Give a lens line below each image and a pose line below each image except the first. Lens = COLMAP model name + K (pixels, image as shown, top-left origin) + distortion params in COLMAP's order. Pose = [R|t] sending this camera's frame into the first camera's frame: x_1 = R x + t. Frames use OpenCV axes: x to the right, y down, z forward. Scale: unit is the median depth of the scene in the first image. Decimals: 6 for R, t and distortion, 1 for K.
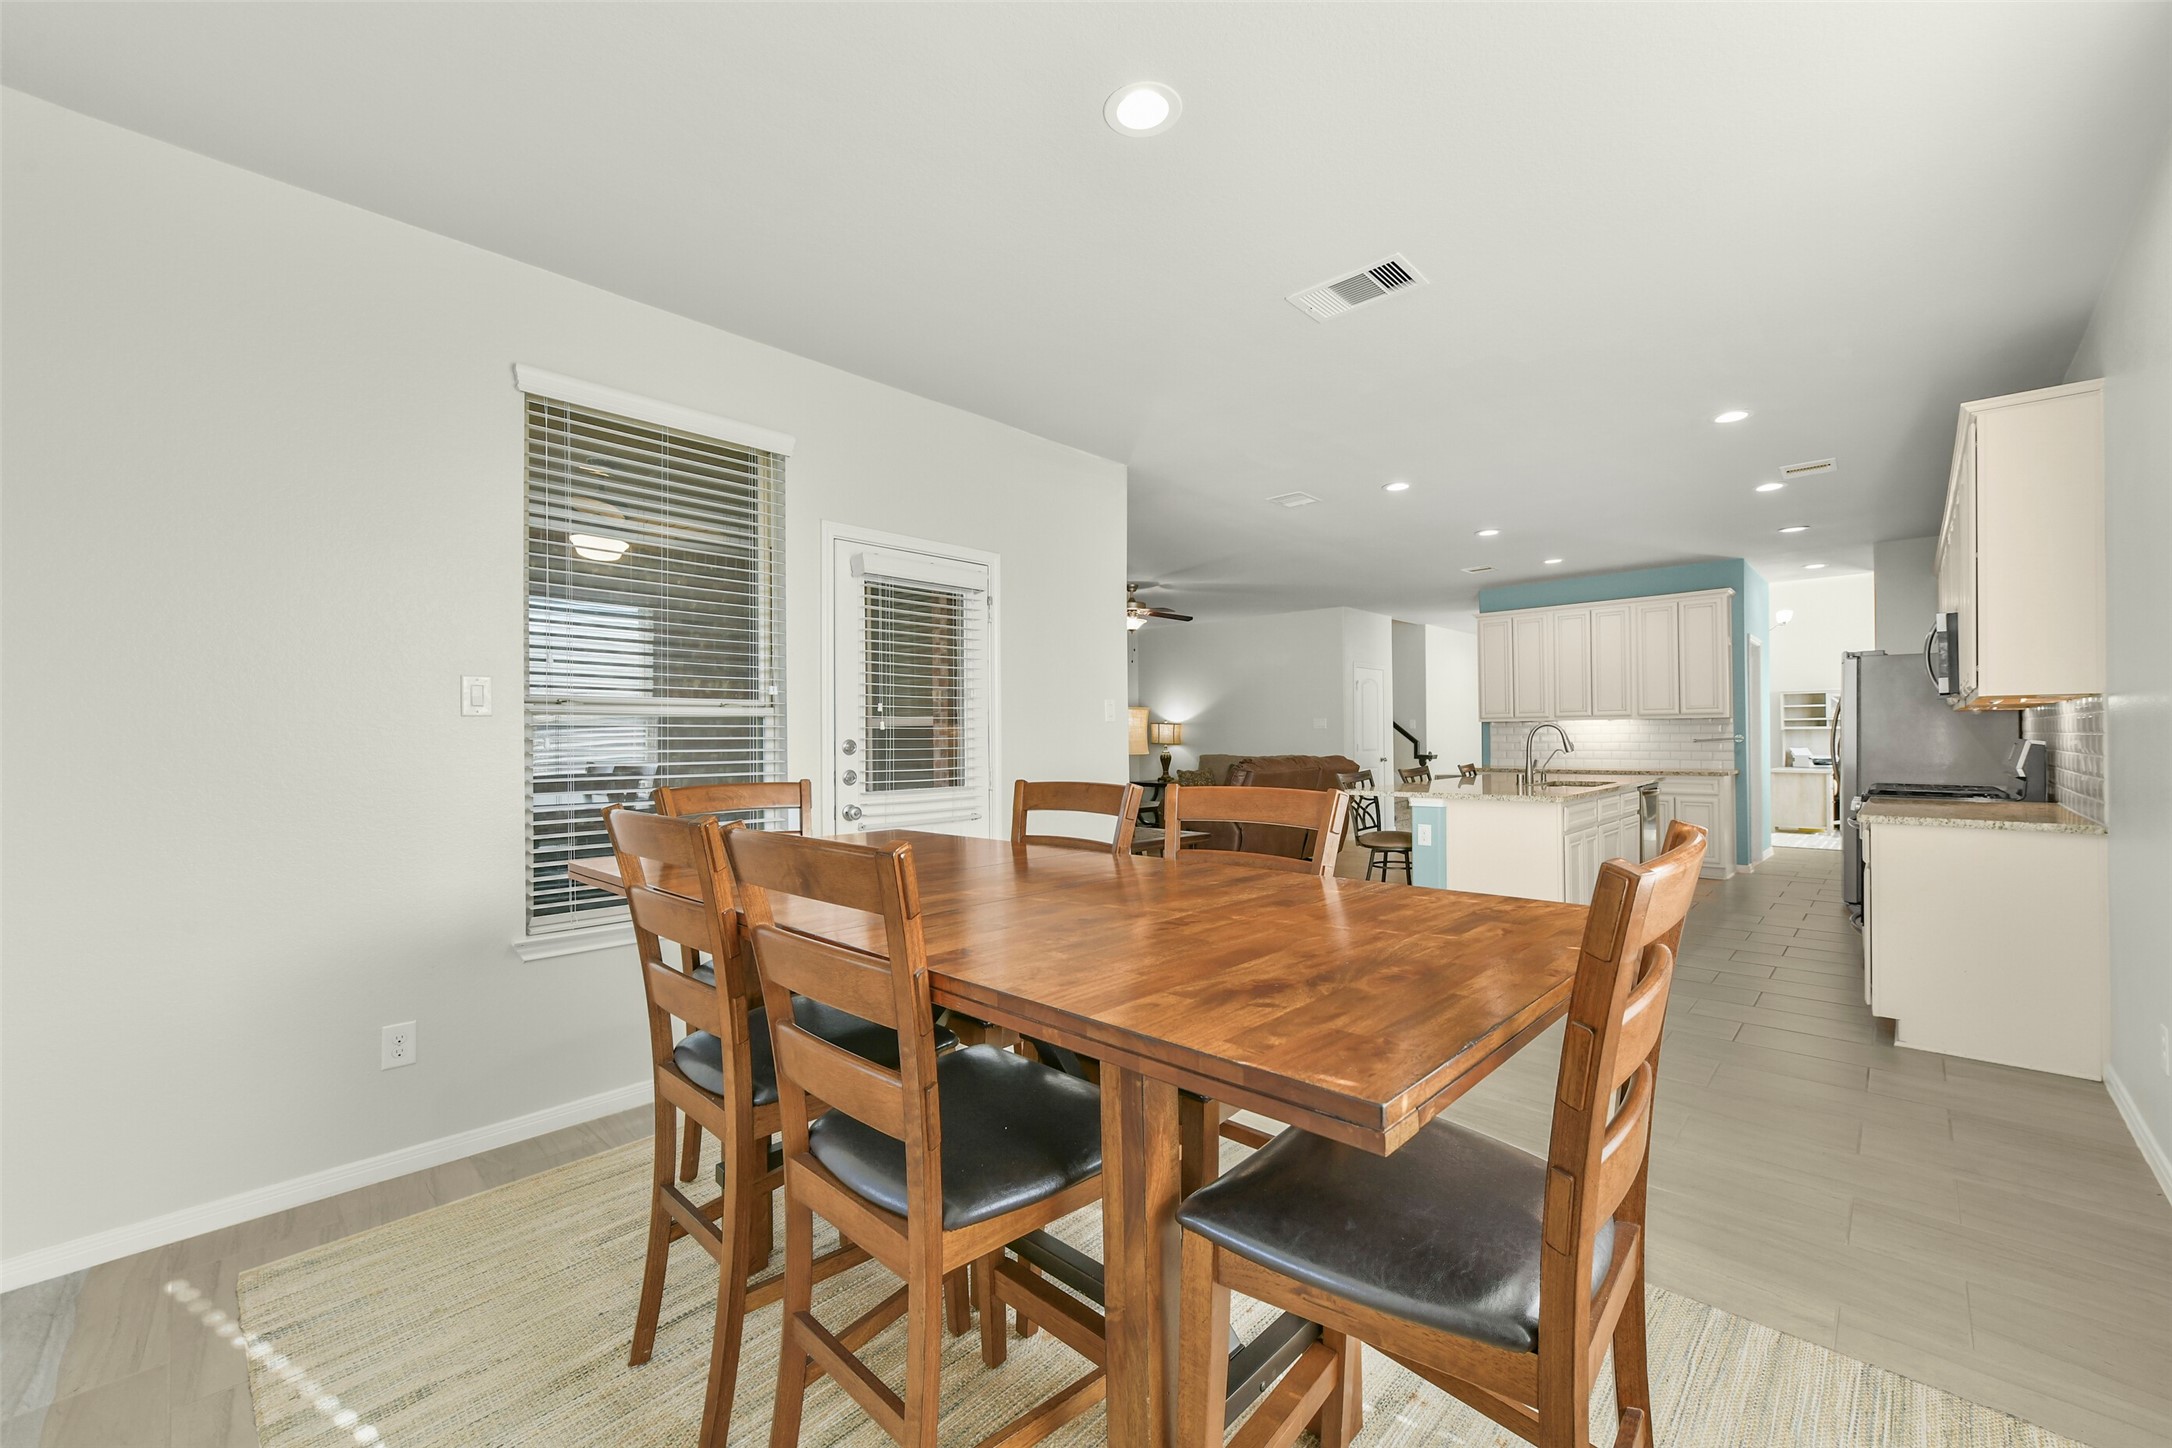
lens RADIAL K [[875.3, 0, 1102.1], [0, 875.3, 730.0], [0, 0, 1]] dist [0.011793, 0.000356]
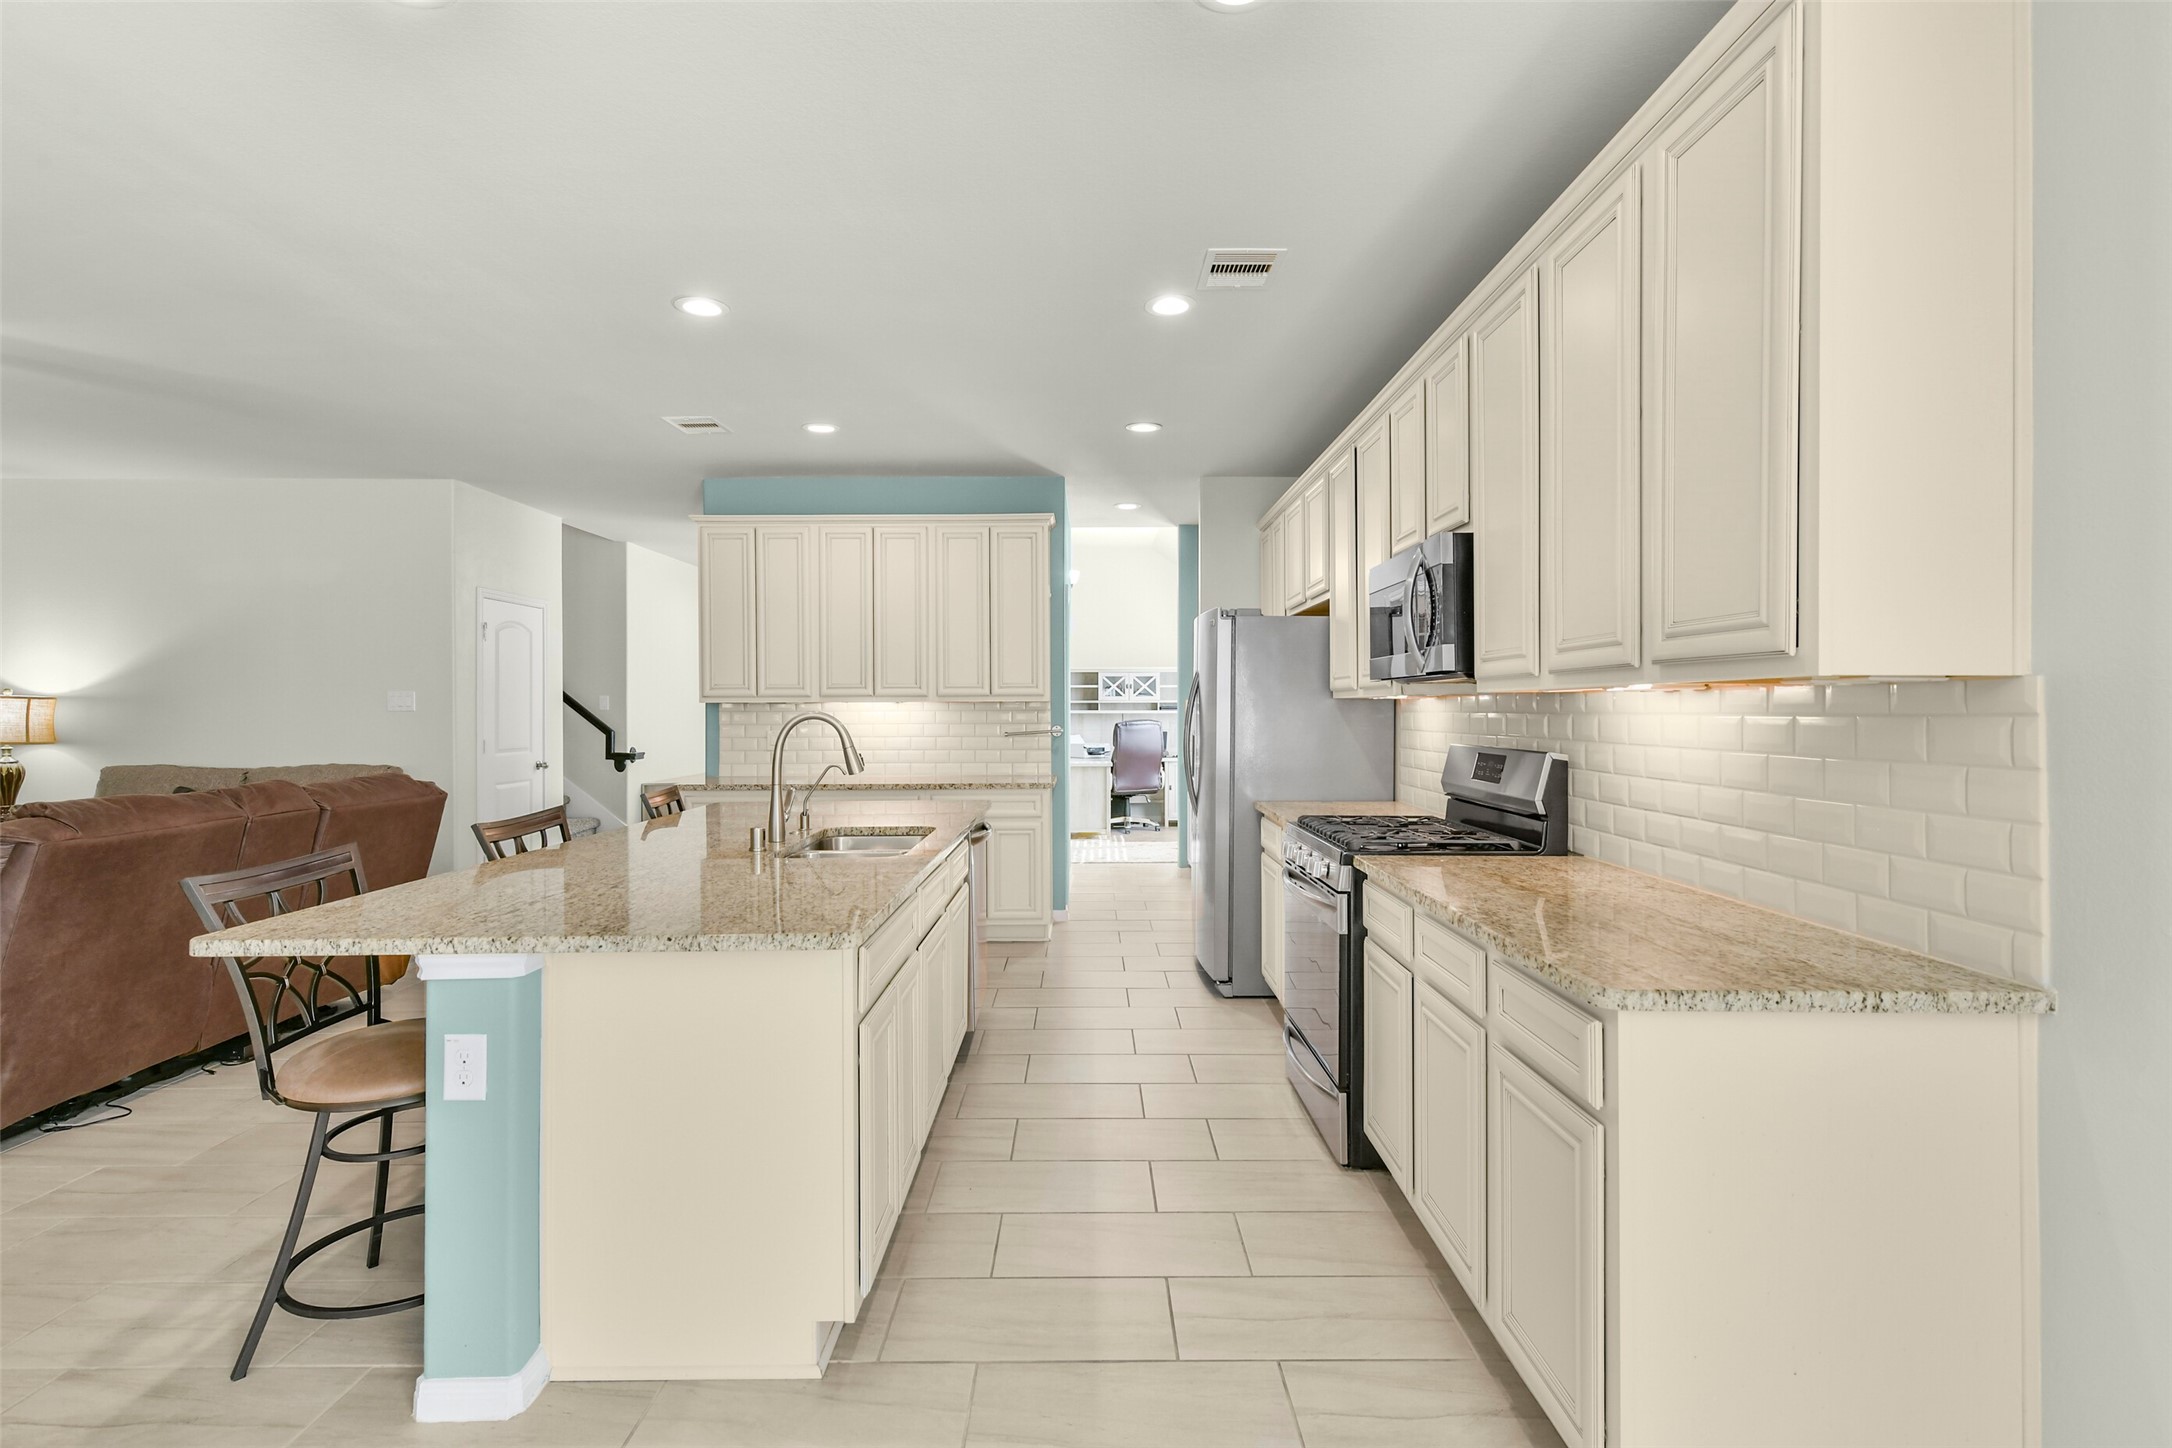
lens RADIAL K [[1065.9, 0, 1096.2], [0, 1065.9, 722.4], [0, 0, 1]] dist [-0.000373, 0.000245]
pose [[0.738756, -0.001410, 0.673971, 0.158322], [-0.009031, 0.999887, 0.011990, -0.007436], [-0.673912, -0.014944, 0.738660, 0.323290]]
